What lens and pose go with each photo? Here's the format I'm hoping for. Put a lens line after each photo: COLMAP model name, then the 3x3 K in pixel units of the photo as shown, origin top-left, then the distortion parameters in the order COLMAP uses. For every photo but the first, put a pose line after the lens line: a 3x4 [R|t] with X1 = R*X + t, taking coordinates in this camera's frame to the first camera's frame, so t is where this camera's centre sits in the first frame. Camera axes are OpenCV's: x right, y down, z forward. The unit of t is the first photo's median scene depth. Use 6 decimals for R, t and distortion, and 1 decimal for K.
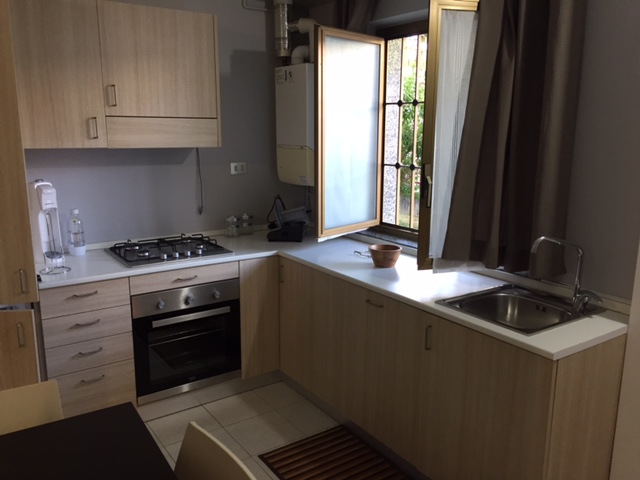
lens RADIAL K [[550.0, 0, 320.0], [0, 550.0, 240.0], [0, 0, 1]] dist [0.078774, -0.096414]
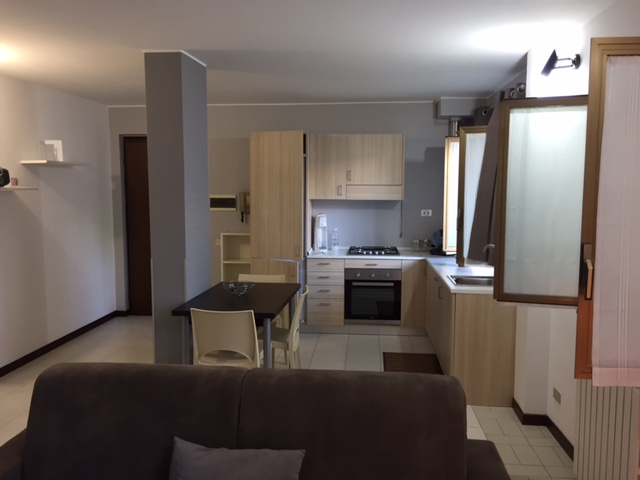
lens RADIAL K [[550.0, 0, 320.0], [0, 550.0, 240.0], [0, 0, 1]] dist [0.078774, -0.096414]
pose [[0.773391, 0.059737, -0.631108, 0.844388], [-0.129214, 0.989505, -0.064685, 0.132575], [0.620620, 0.131575, 0.772993, -0.651026]]
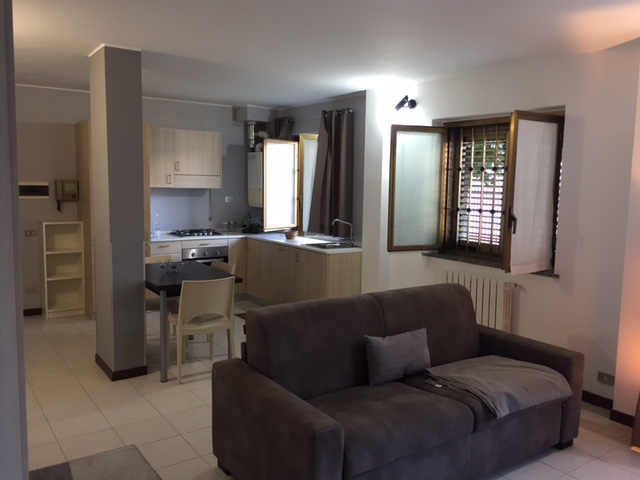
lens RADIAL K [[550.0, 0, 320.0], [0, 550.0, 240.0], [0, 0, 1]] dist [0.078774, -0.096414]
pose [[0.999848, 0.012080, 0.012601, 0.204939], [-0.010780, 0.995071, -0.098577, 0.269559], [-0.013730, 0.098426, 0.995050, -1.274828]]
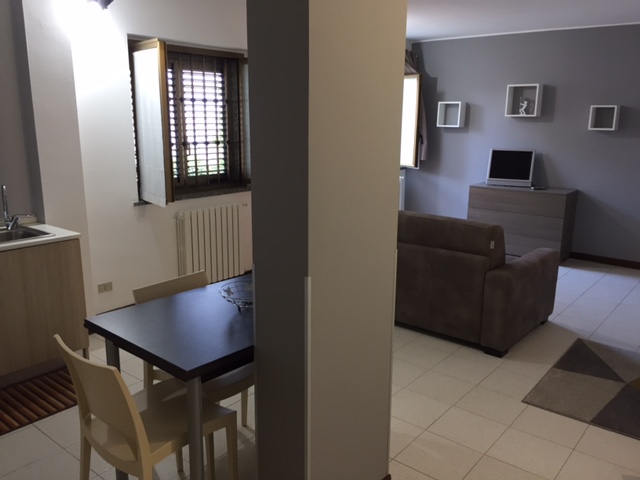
lens RADIAL K [[550.0, 0, 320.0], [0, 550.0, 240.0], [0, 0, 1]] dist [0.078774, -0.096414]
pose [[-0.281532, -0.217610, 0.934551, -1.047997], [0.186002, 0.943096, 0.275632, -0.110146], [-0.941352, 0.251428, -0.225036, 0.500642]]
